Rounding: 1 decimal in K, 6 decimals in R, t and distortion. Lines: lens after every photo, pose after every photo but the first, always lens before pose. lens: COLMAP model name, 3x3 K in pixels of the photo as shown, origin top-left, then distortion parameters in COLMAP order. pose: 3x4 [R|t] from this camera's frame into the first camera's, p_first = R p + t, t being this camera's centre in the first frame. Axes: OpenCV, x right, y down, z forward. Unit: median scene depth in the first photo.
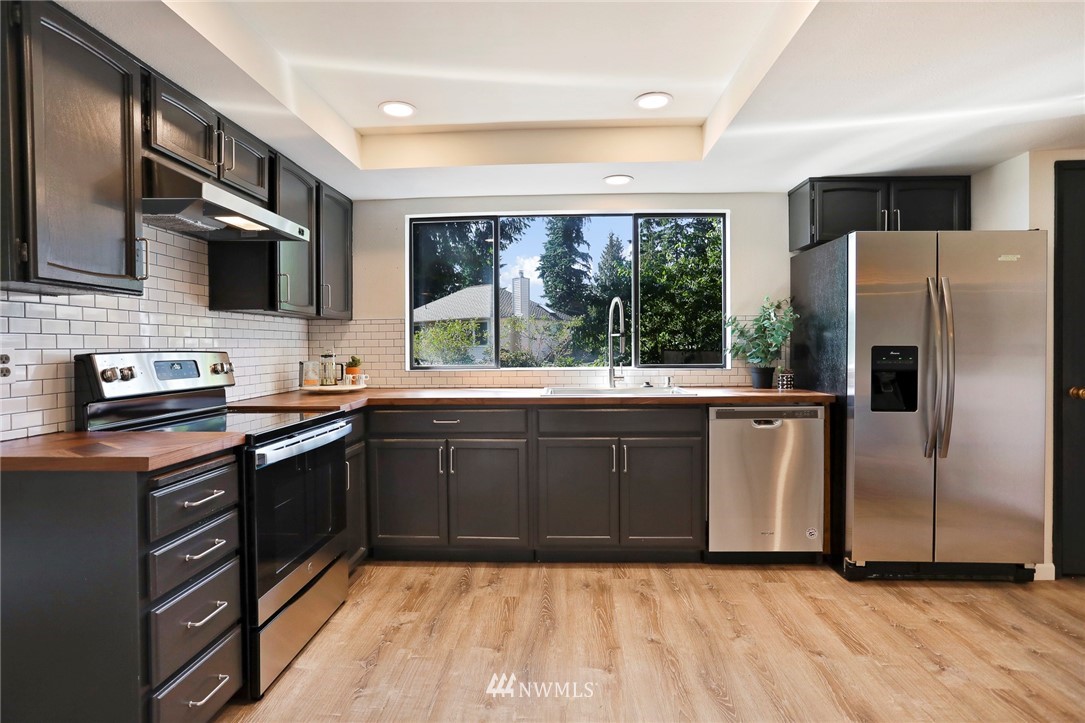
lens RADIAL K [[533.3, 0, 538.6], [0, 533.3, 348.3], [0, 0, 1]] dist [-0.065315, 0.031999]
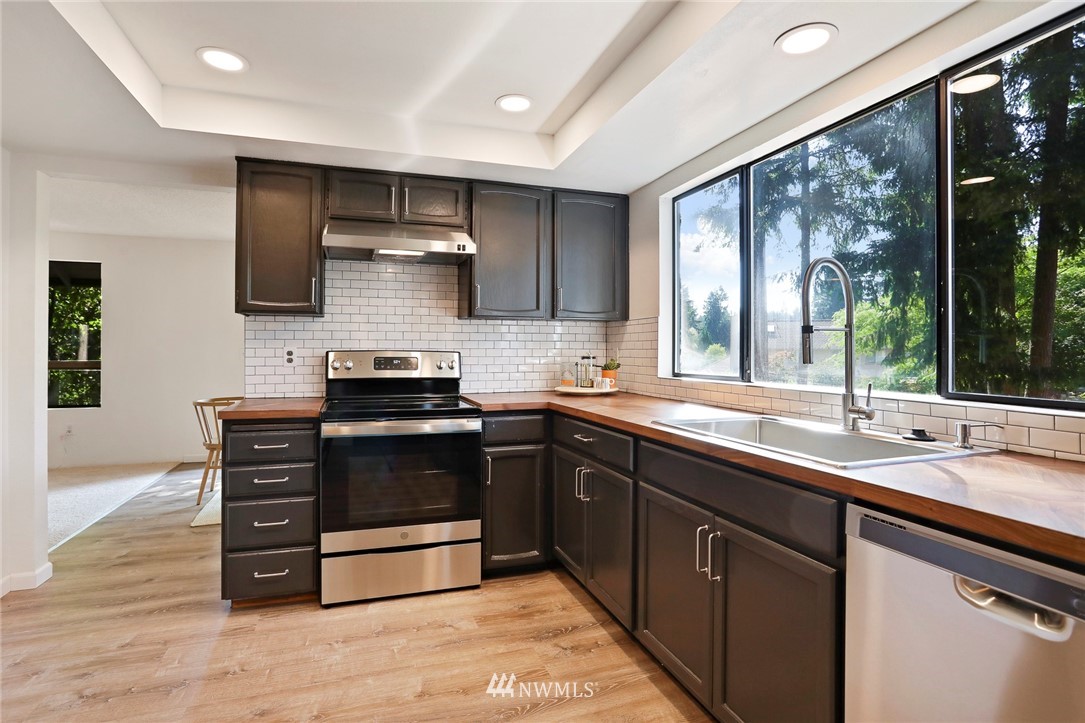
lens RADIAL K [[533.3, 0, 538.6], [0, 533.3, 348.3], [0, 0, 1]] dist [-0.065315, 0.031999]
pose [[0.381728, 0.004107, -0.924266, 0.640802], [-0.008428, 0.999964, 0.000962, -0.004308], [0.924236, 0.007422, 0.381749, 0.680316]]
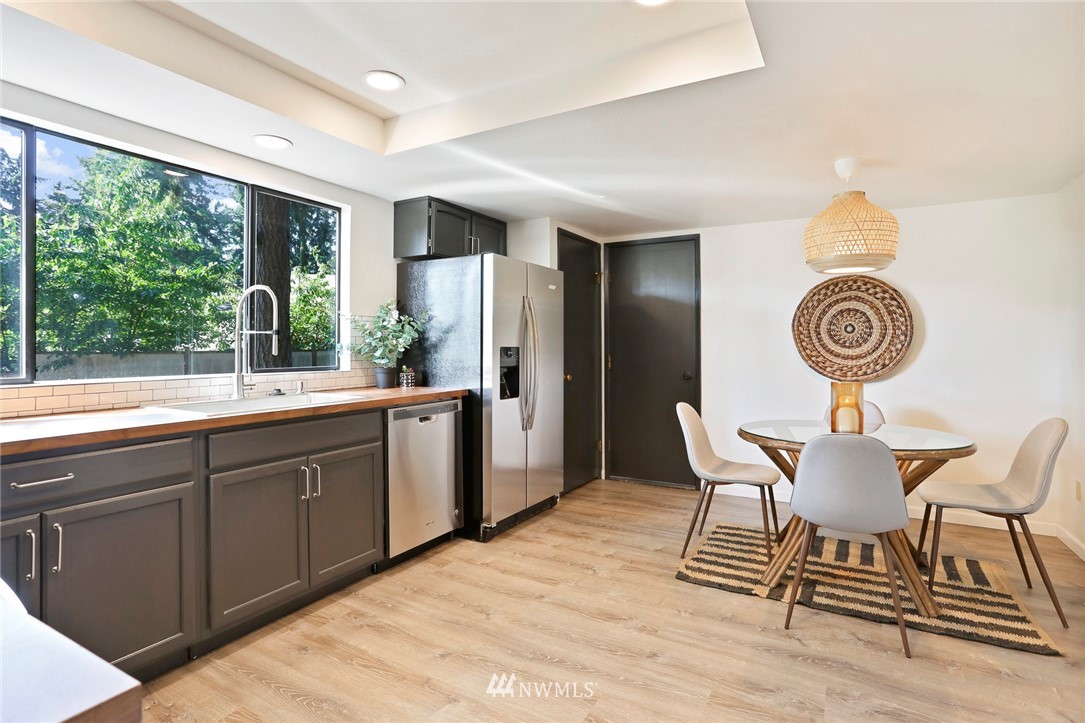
lens RADIAL K [[553.9, 0, 519.0], [0, 553.9, 339.2], [0, 0, 1]] dist [-0.027716, 0.001376]
pose [[0.463589, 0.015001, 0.885923, -0.505452], [-0.001379, 0.999868, -0.016209, -0.002394], [-0.886049, 0.006293, 0.463548, 0.335483]]
